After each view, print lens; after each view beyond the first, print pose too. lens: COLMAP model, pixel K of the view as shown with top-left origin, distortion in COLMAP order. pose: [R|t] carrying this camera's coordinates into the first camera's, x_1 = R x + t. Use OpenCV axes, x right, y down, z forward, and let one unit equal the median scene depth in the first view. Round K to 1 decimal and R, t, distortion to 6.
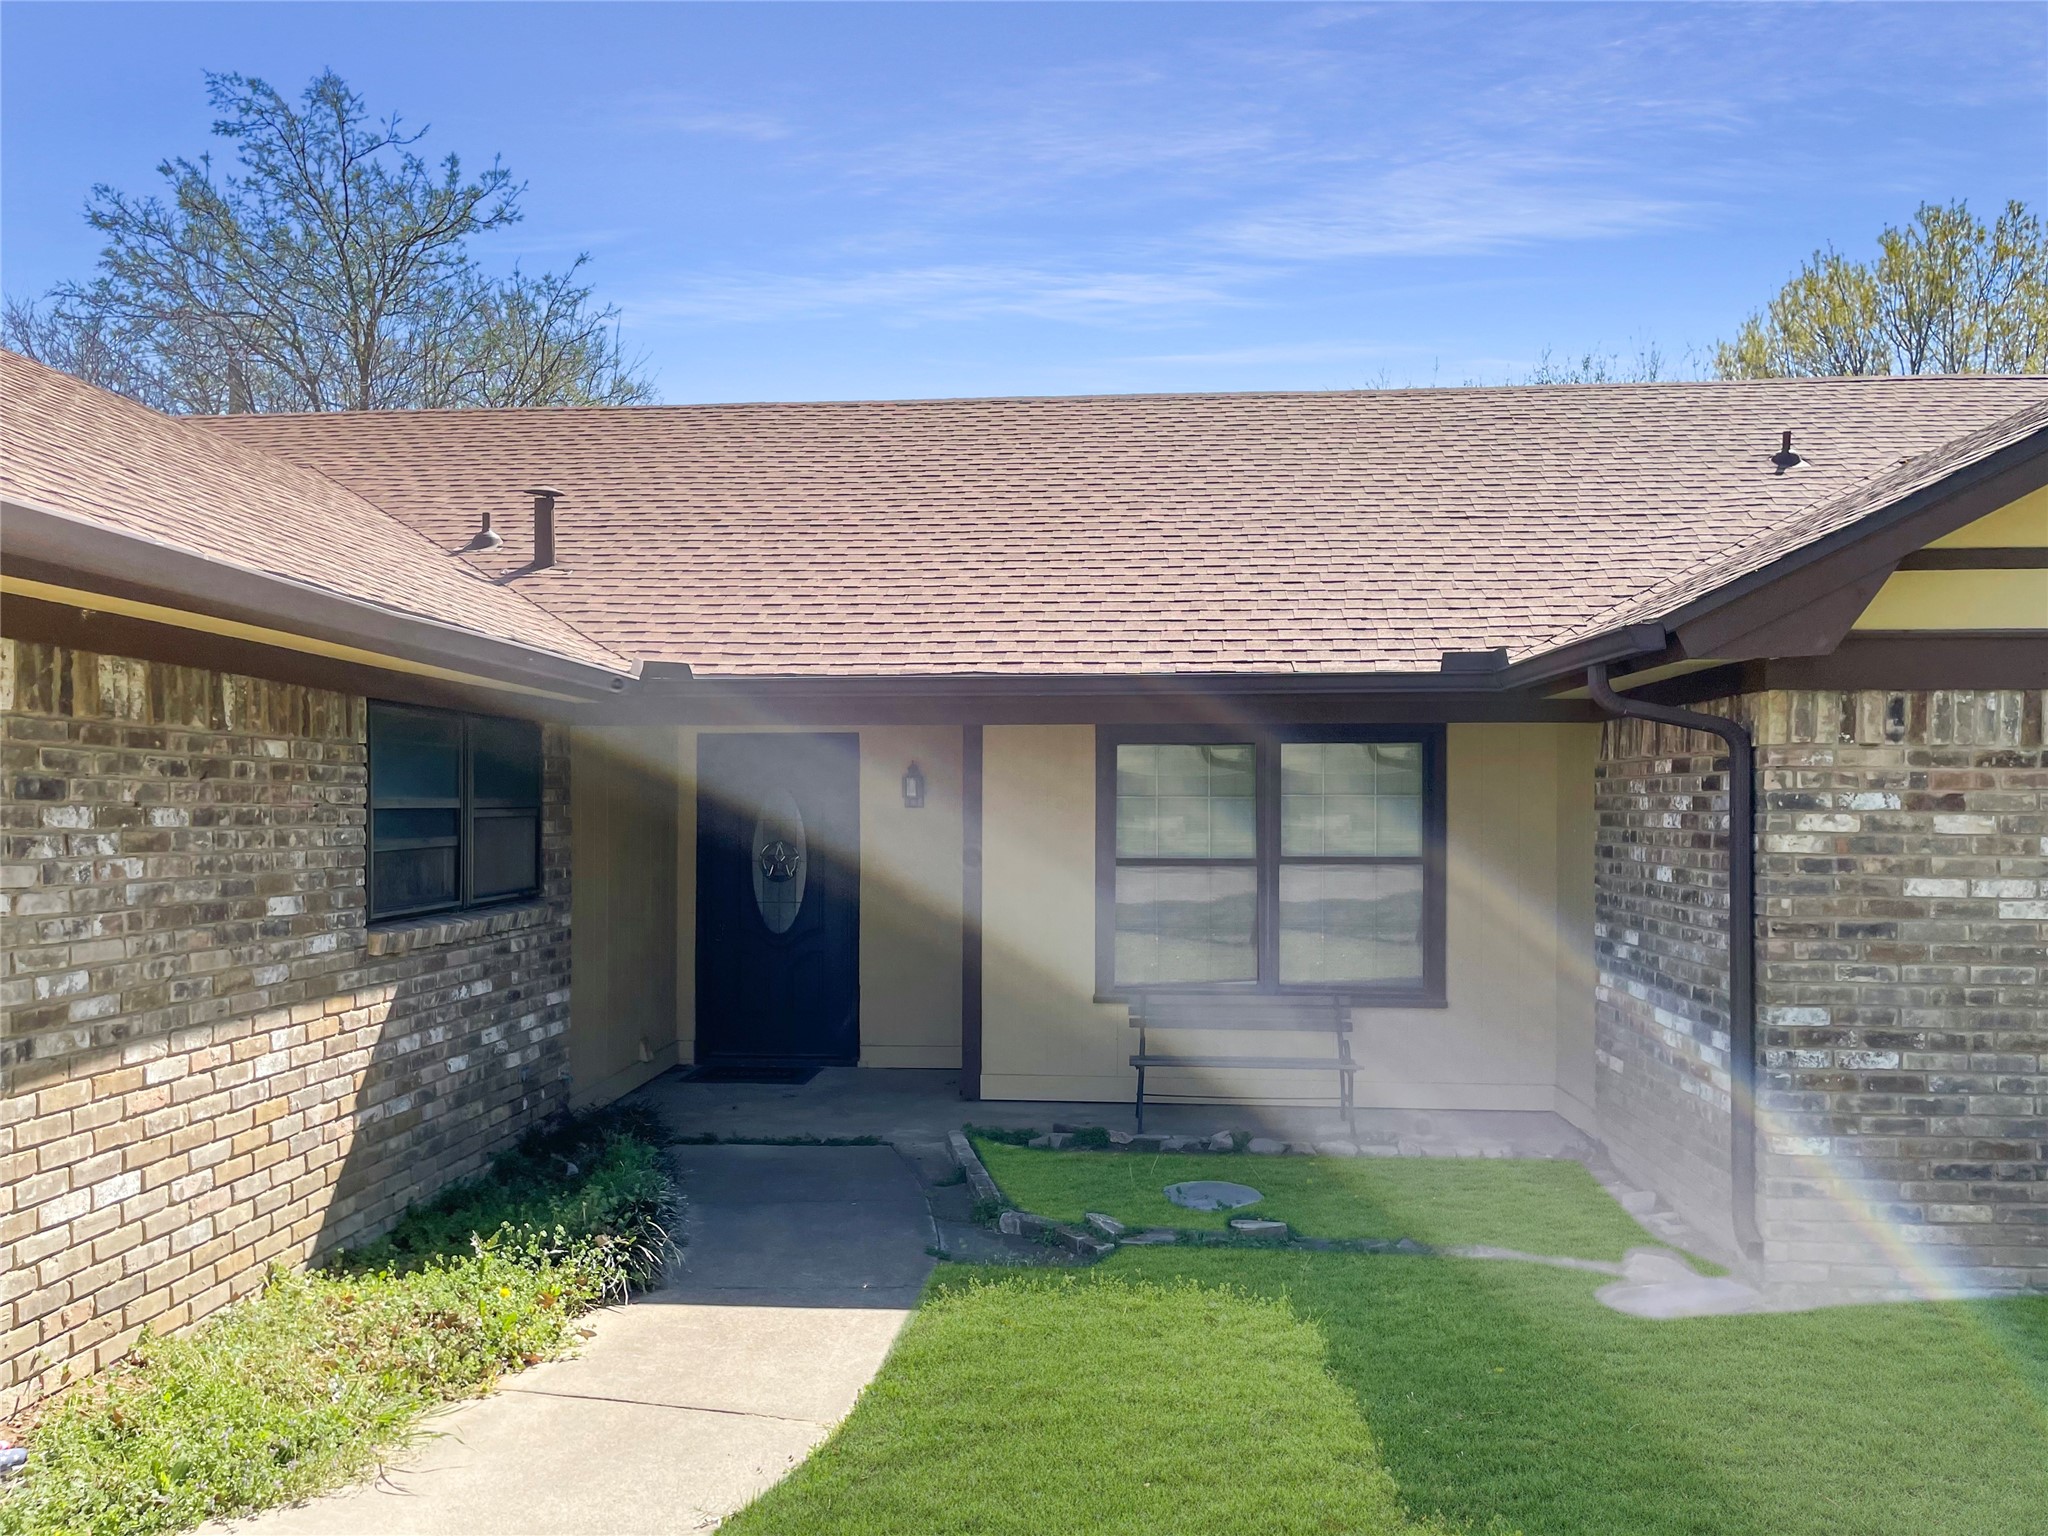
lens RADIAL K [[1541.6, 0, 1023.2], [0, 1541.6, 793.6], [0, 0, 1]] dist [0.130590, -0.166685]
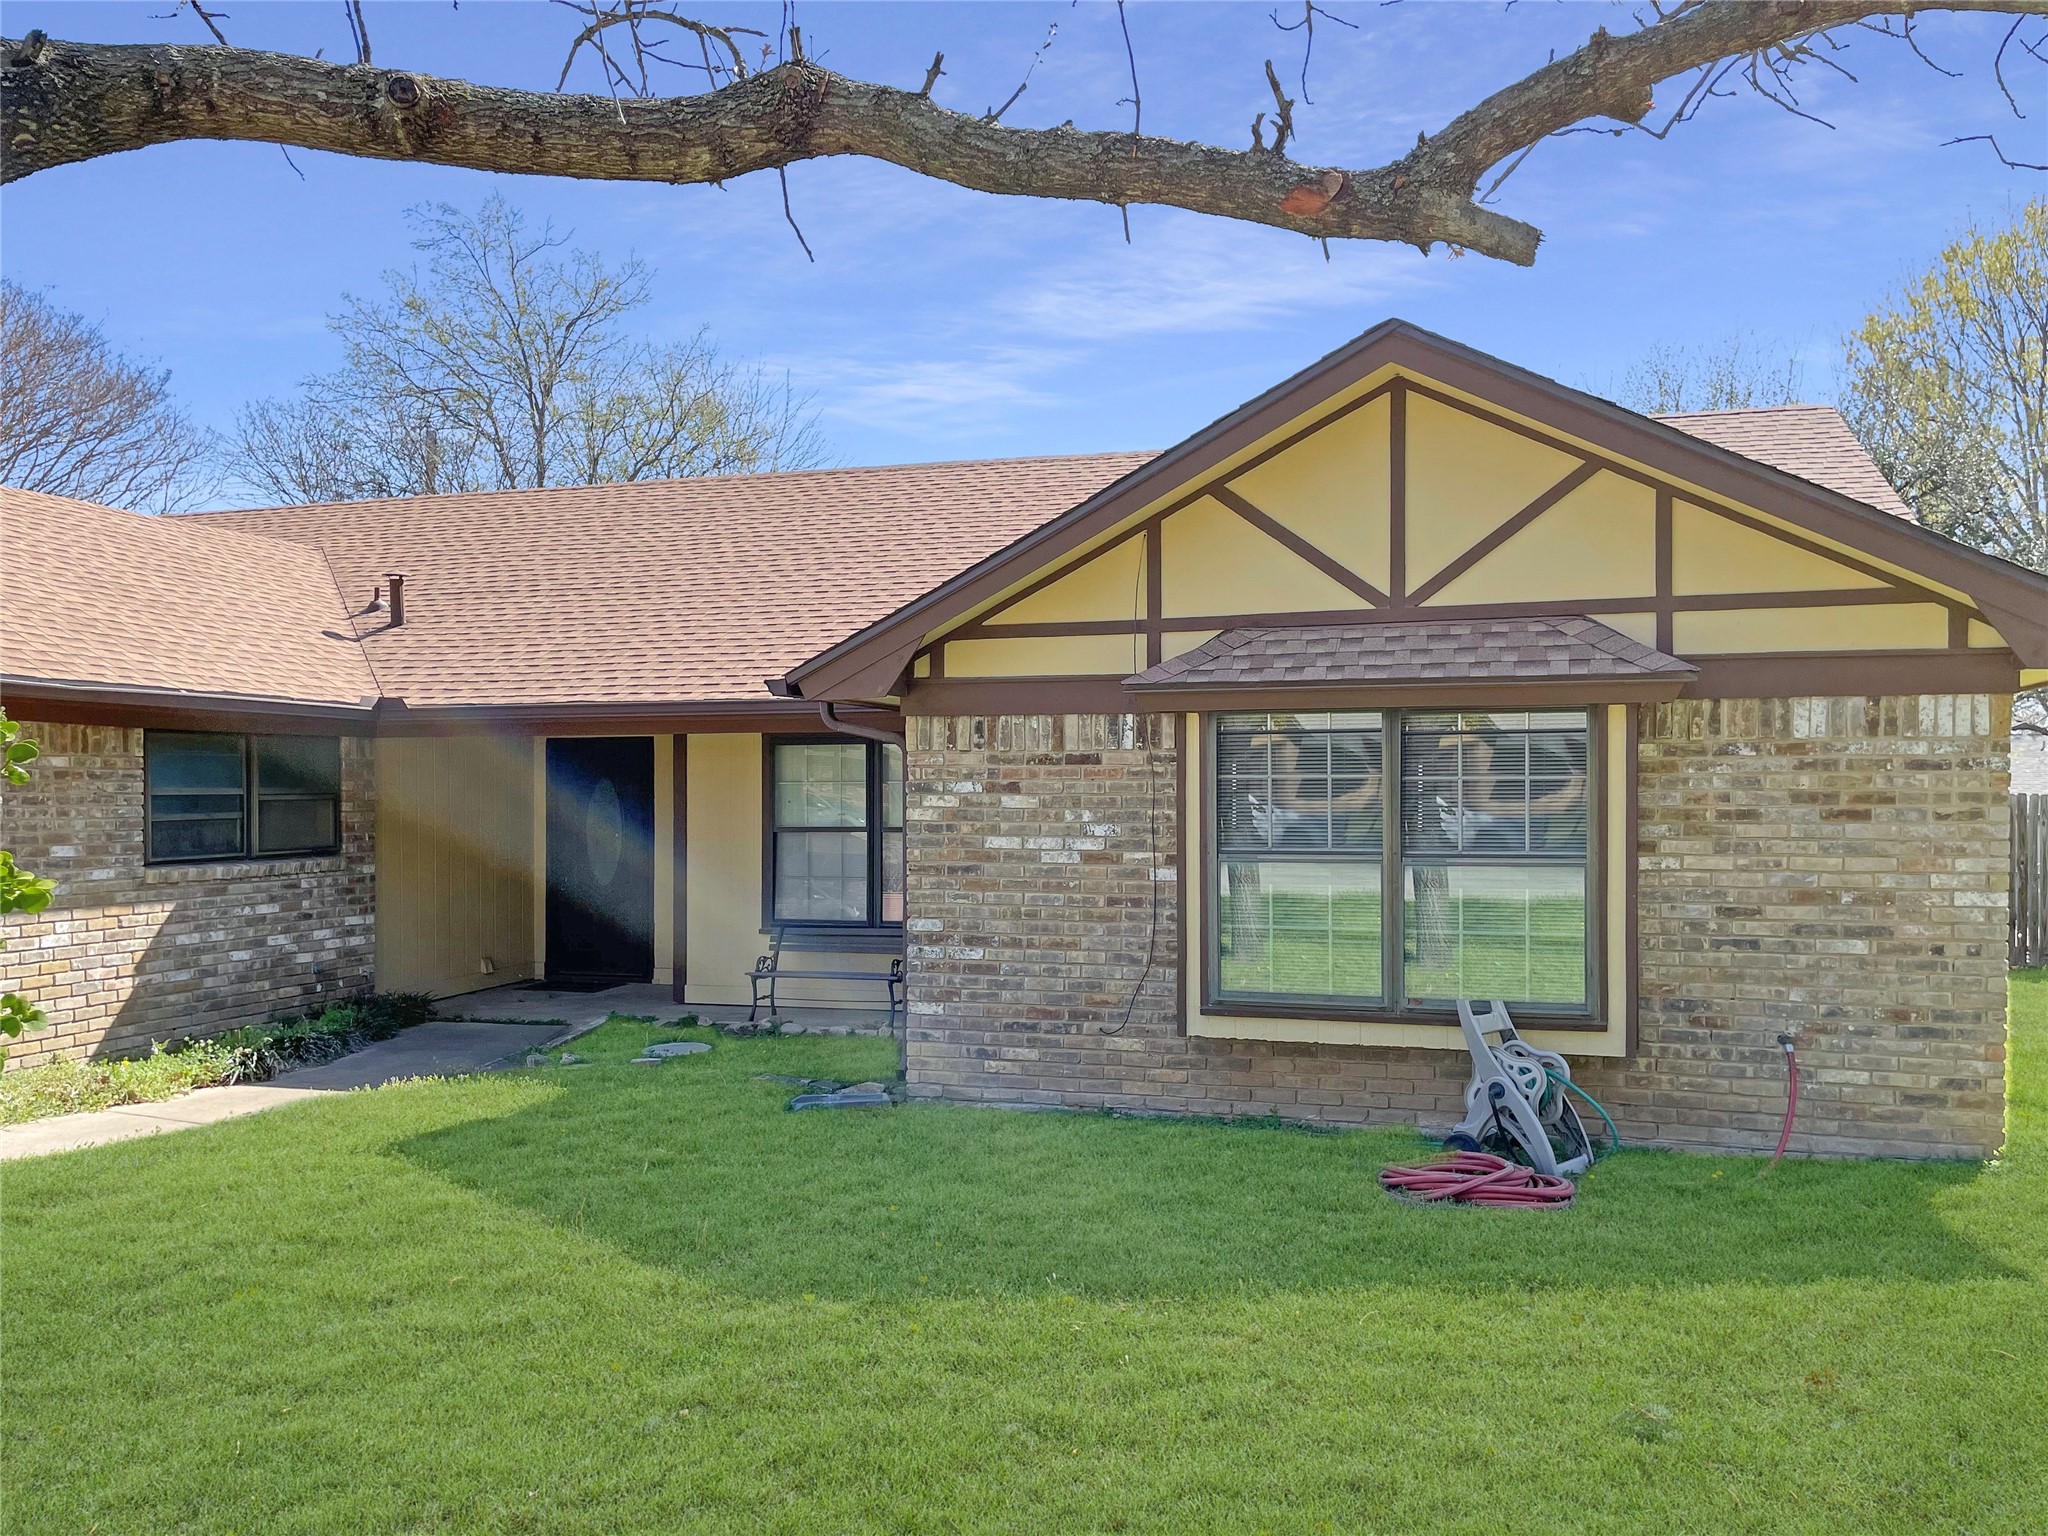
lens RADIAL K [[1560.9, 0, 1024.0], [0, 1560.9, 768.0], [0, 0, 1]] dist [0.137394, -0.156257]
pose [[0.975734, -0.006496, -0.218863, 0.930344], [0.005662, 0.999974, -0.004436, -0.006814], [0.218886, 0.003089, 0.975745, -0.492267]]
